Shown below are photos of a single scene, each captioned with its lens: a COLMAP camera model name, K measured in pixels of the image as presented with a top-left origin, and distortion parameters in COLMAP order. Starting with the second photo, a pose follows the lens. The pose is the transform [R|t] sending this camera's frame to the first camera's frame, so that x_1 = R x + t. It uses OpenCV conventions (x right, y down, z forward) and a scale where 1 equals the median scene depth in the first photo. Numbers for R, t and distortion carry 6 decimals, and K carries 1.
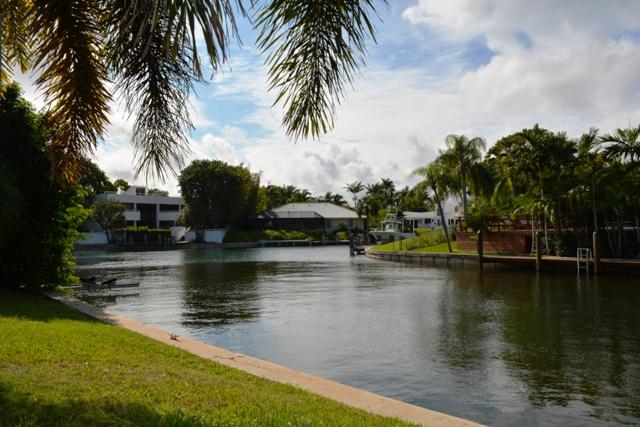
lens RADIAL K [[502.9, 0, 320.0], [0, 502.9, 213.5], [0, 0, 1]] dist [-0.004404, -0.003207]
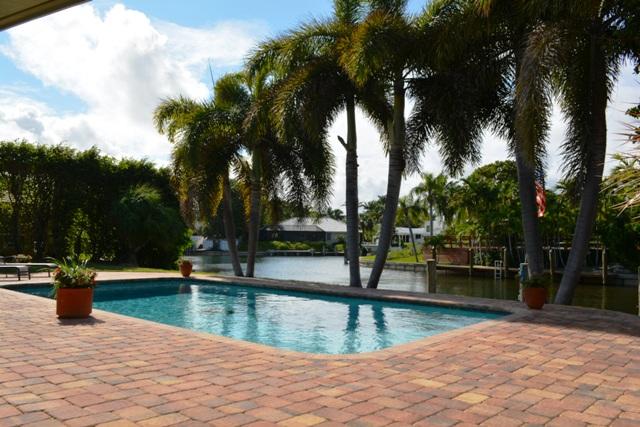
lens RADIAL K [[502.9, 0, 320.0], [0, 502.9, 213.5], [0, 0, 1]] dist [-0.004404, -0.003207]
pose [[0.999679, 0.024955, -0.004388, 0.001655], [-0.025047, 0.999433, -0.022483, -0.006969], [0.003825, 0.022586, 0.999738, -0.148582]]
